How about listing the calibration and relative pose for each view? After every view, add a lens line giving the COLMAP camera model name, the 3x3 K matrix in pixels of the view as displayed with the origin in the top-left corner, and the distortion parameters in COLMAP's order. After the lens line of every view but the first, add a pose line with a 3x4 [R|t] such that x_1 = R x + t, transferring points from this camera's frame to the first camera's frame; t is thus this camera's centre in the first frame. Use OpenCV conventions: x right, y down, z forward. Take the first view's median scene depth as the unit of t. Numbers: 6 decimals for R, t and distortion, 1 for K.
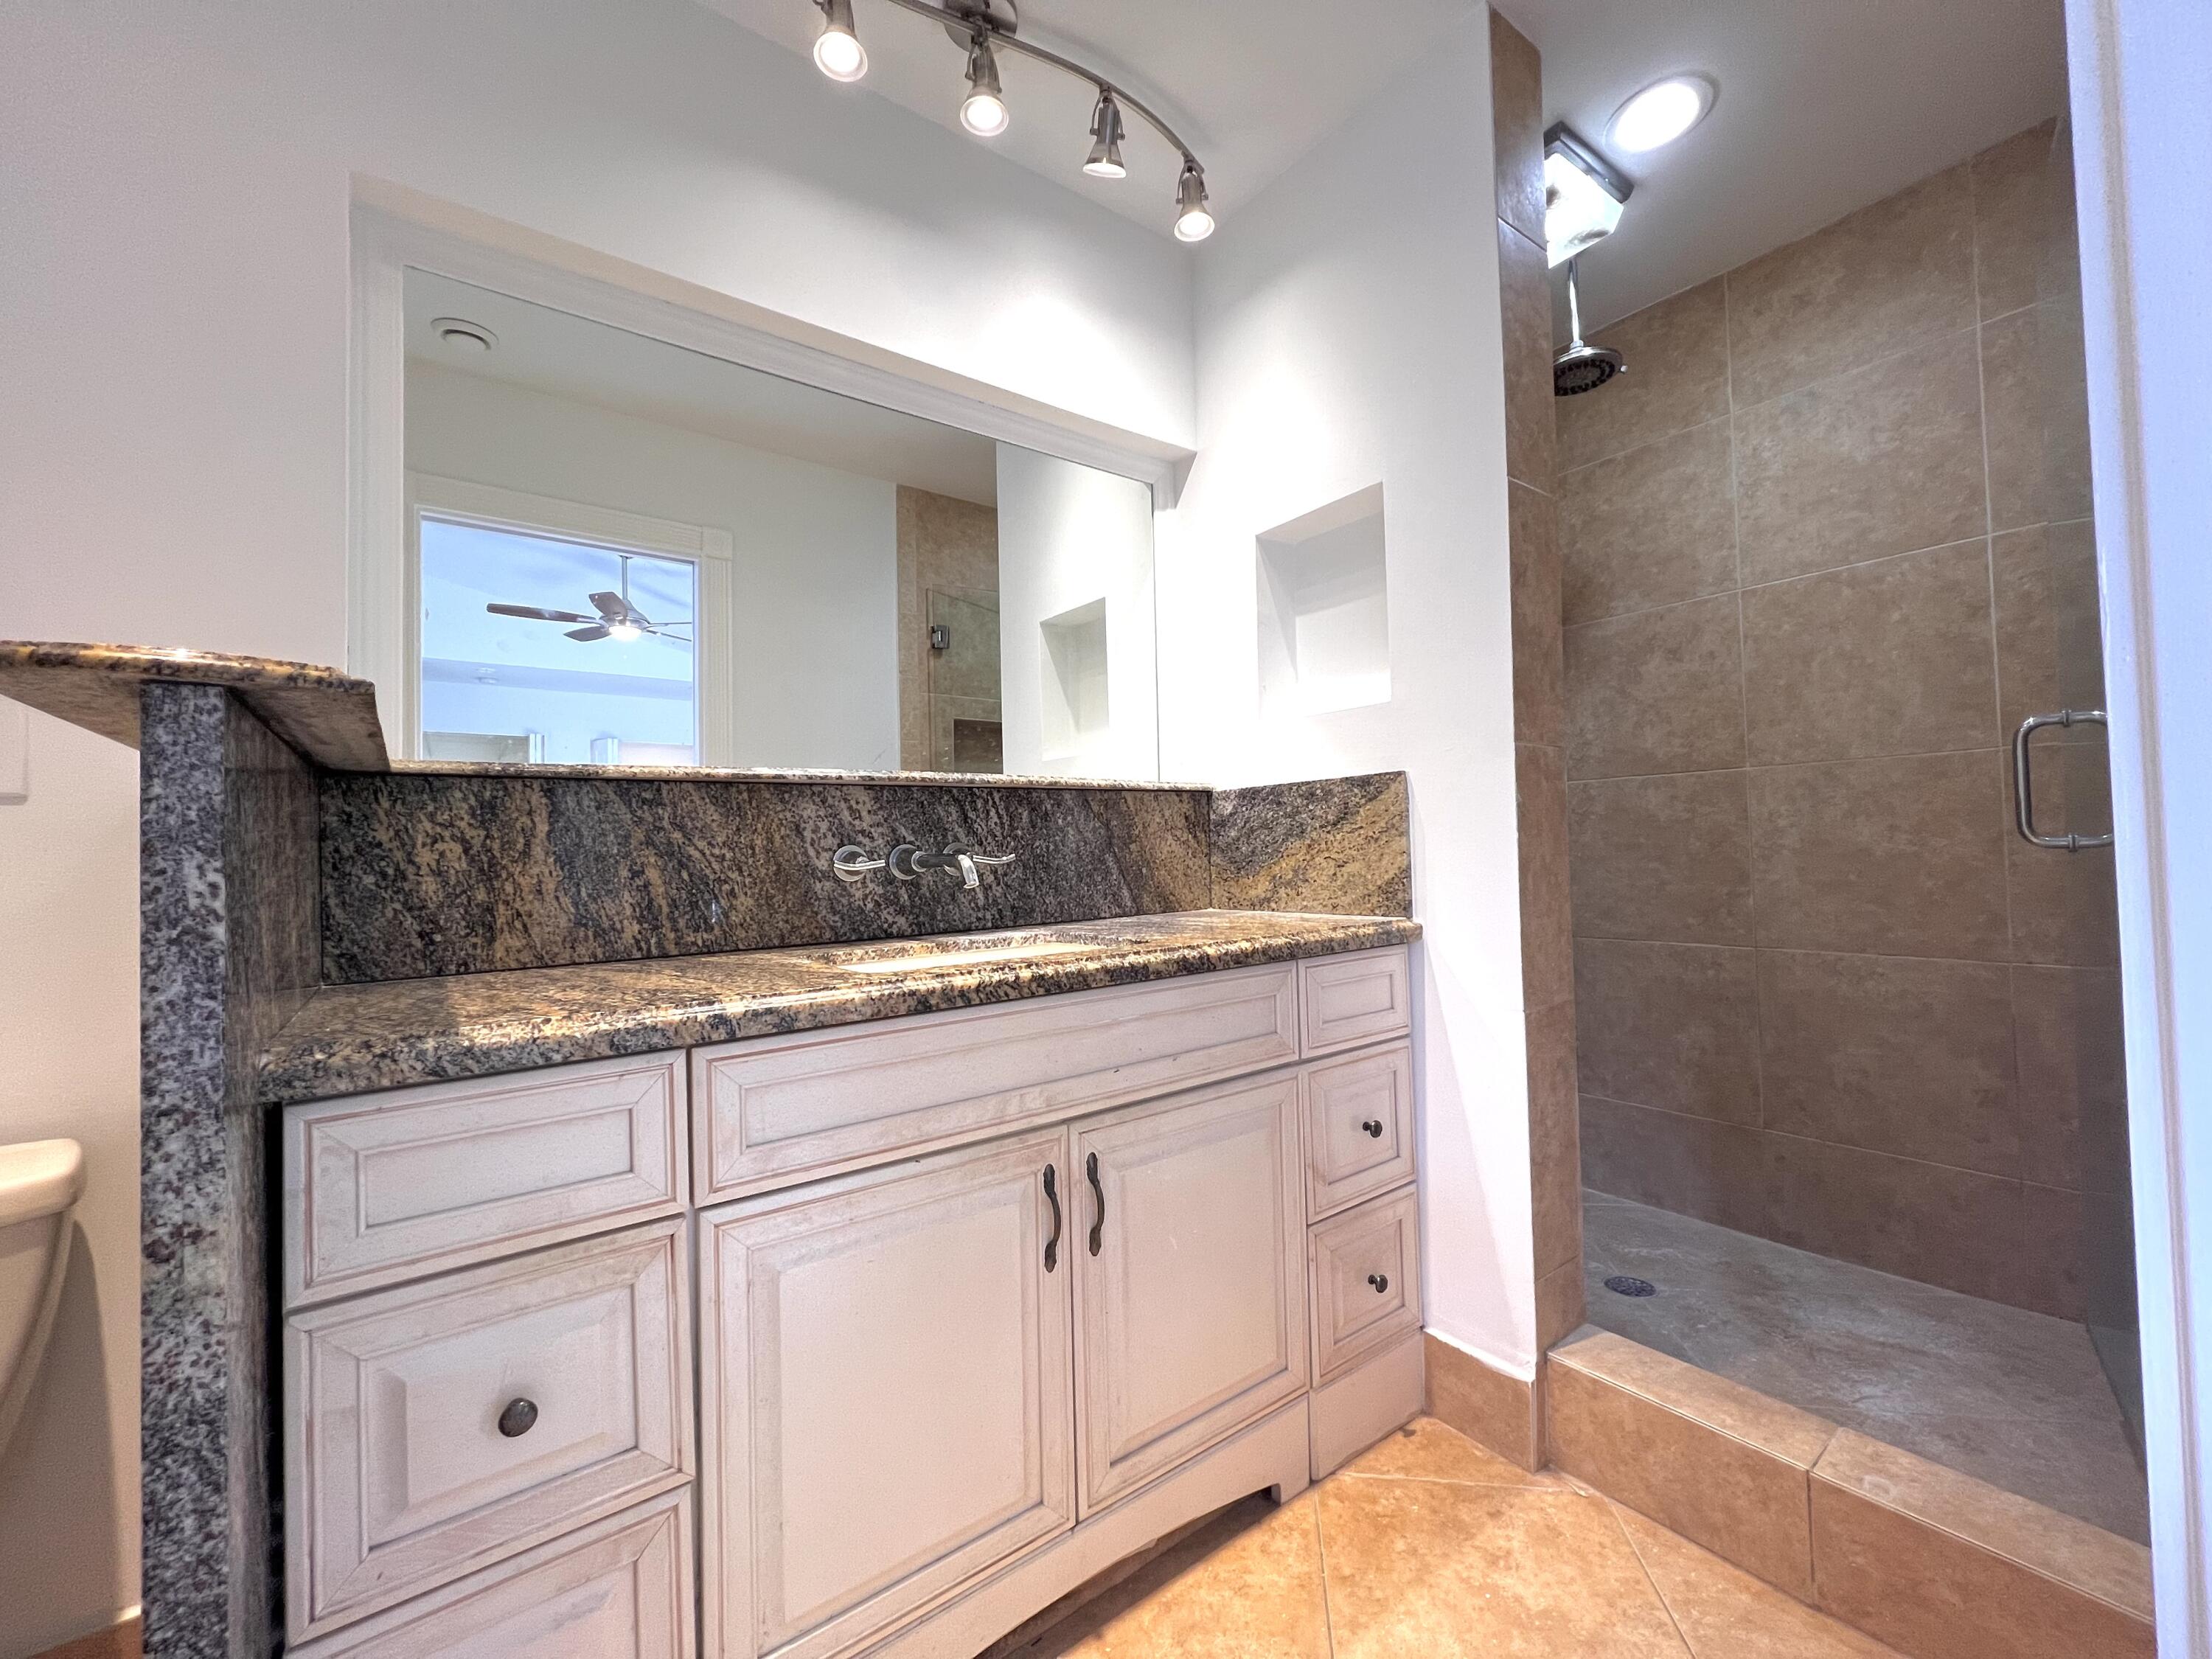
lens RADIAL K [[879.3, 0, 1111.1], [0, 879.3, 831.2], [0, 0, 1]] dist [-0.001358, 0.000627]
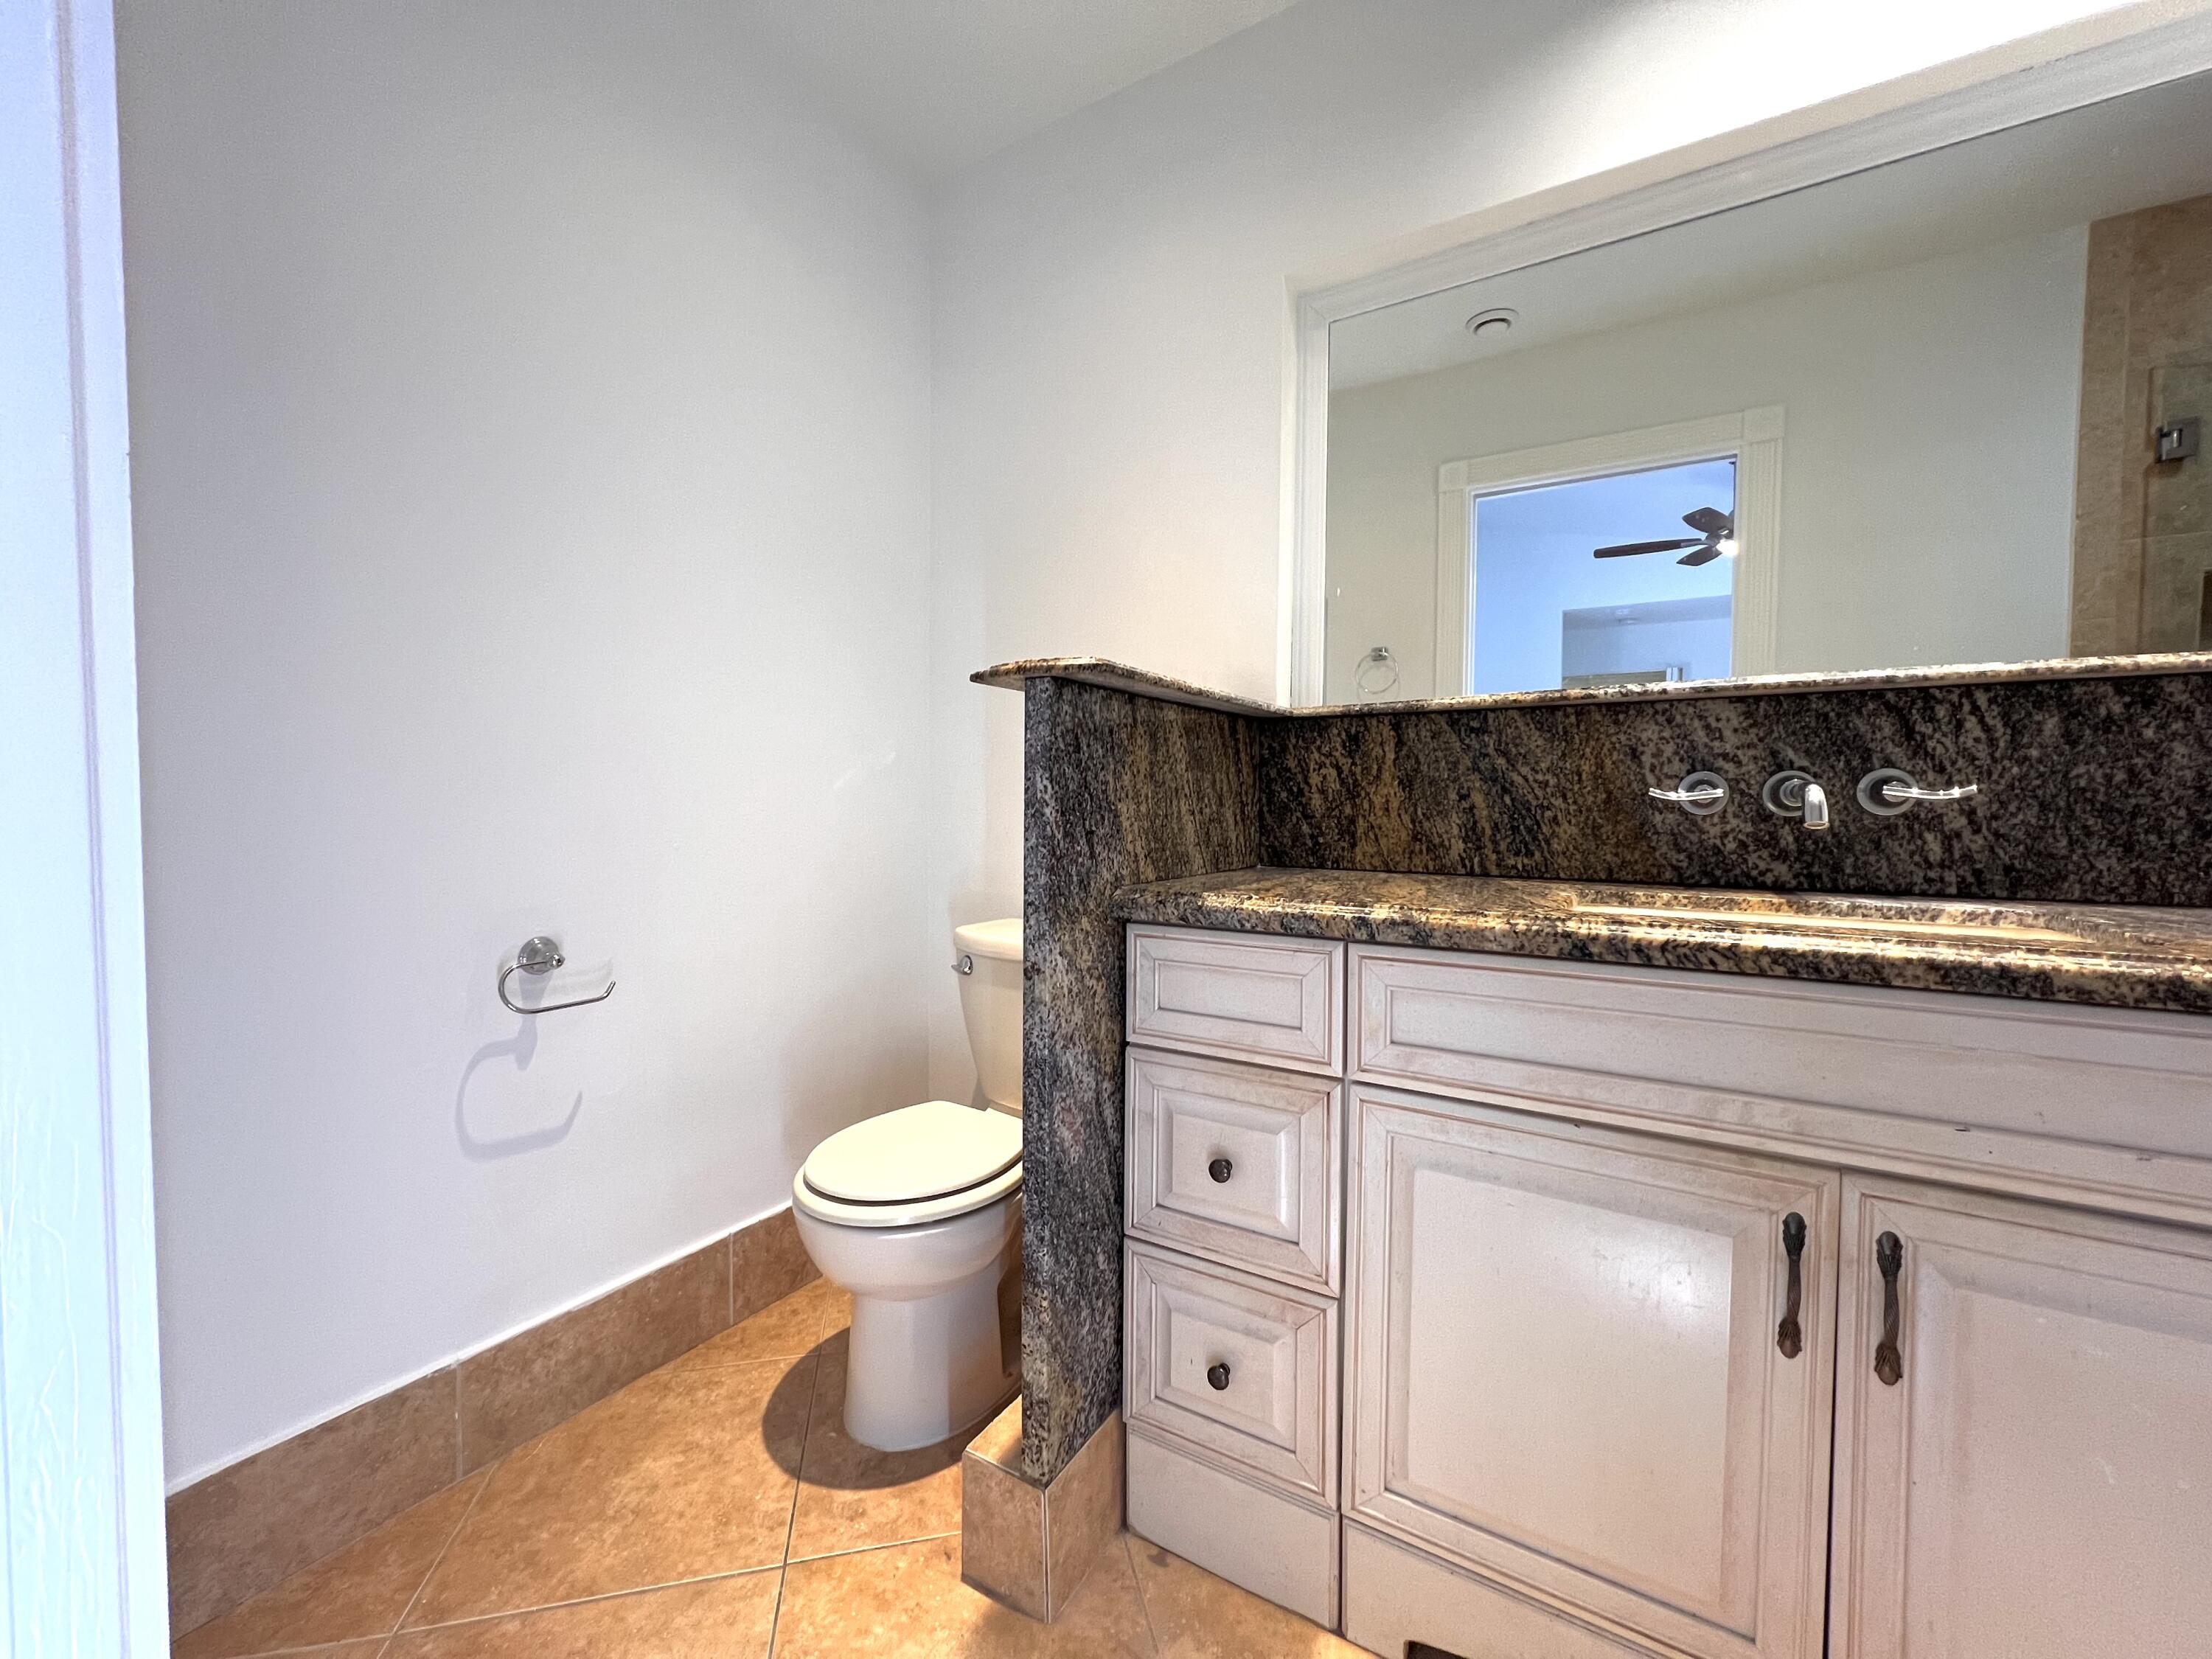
lens RADIAL K [[880.2, 0, 1114.2], [0, 880.2, 831.2], [0, 0, 1]] dist [-0.001209, -0.000083]
pose [[0.364057, 0.060987, -0.929378, 0.341243], [0.007132, 0.997642, 0.068260, 0.013980], [0.931350, -0.031478, 0.362763, 0.211931]]
